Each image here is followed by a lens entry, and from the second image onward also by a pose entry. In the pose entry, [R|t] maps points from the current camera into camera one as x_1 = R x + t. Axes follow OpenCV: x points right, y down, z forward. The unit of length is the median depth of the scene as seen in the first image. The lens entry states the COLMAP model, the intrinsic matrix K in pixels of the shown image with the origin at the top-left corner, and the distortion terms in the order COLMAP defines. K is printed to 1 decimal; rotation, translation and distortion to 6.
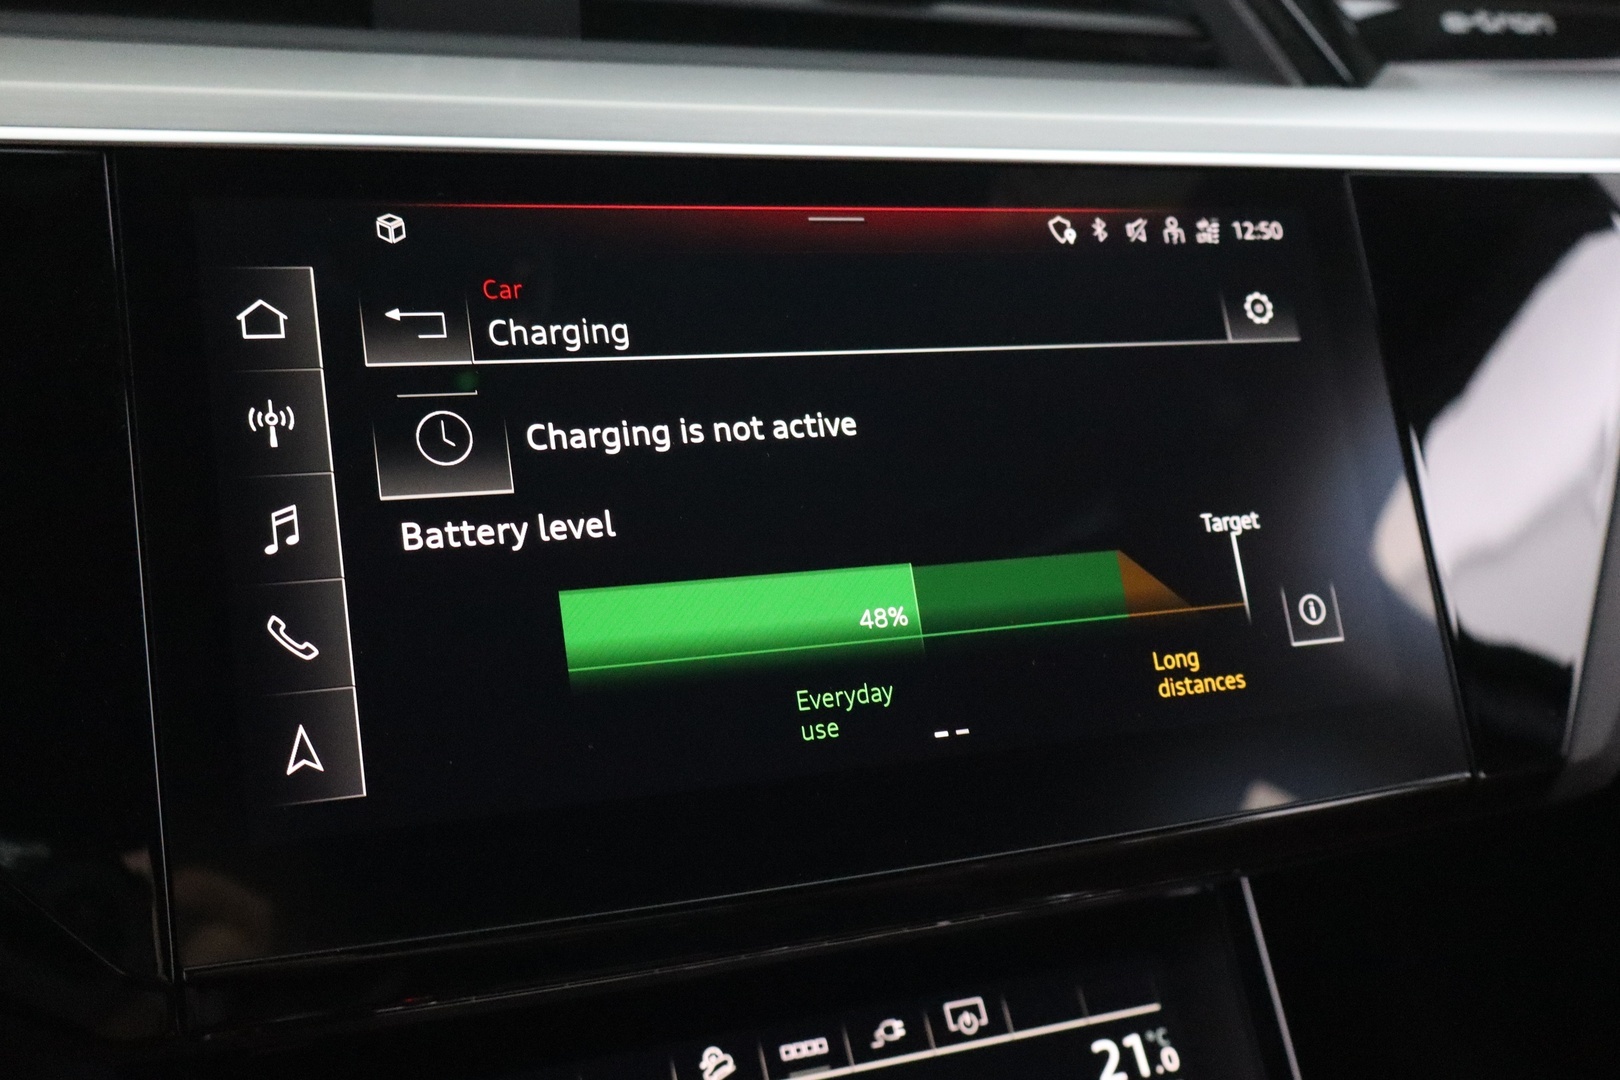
lens RADIAL K [[1745.7, 0, 806.7], [0, 1745.7, 575.5], [0, 0, 1]] dist [0.004784, -0.002291]
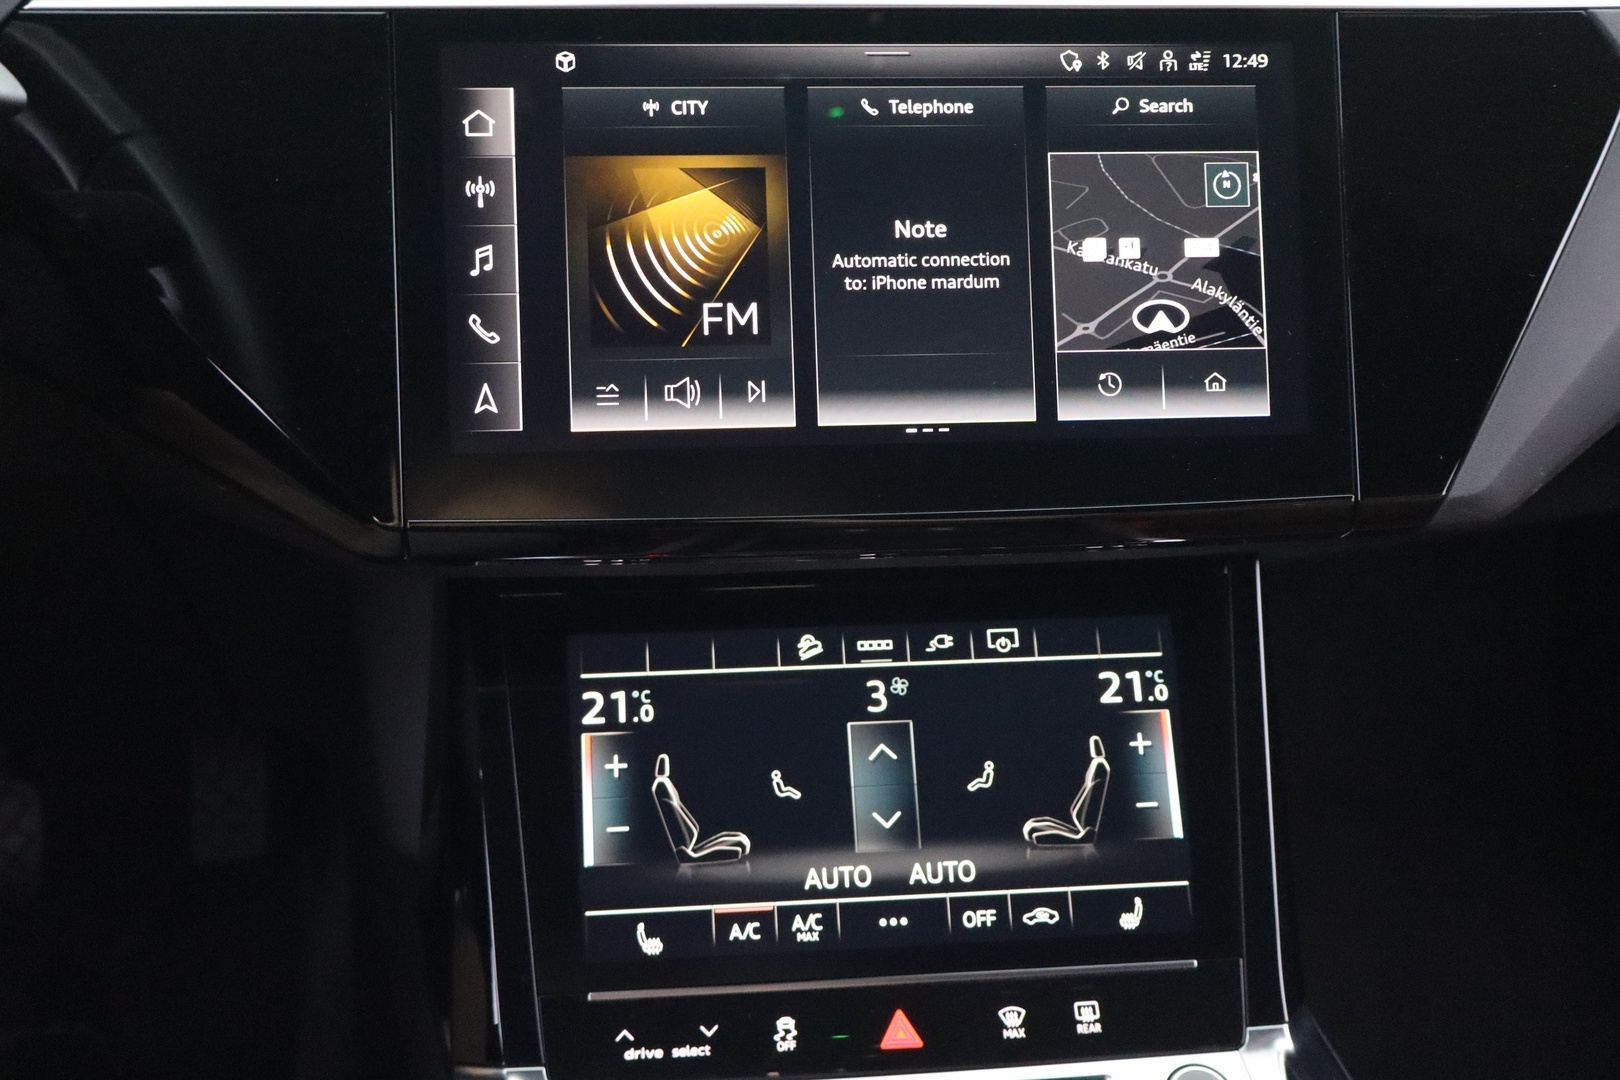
lens RADIAL K [[1745.7, 0, 806.7], [0, 1745.7, 575.5], [0, 0, 1]] dist [0.004784, -0.002291]
pose [[0.956125, 0.114712, -0.269565, 0.345805], [-0.064802, 0.980171, 0.187260, -0.047848], [0.285701, -0.161575, 0.944600, -0.365839]]
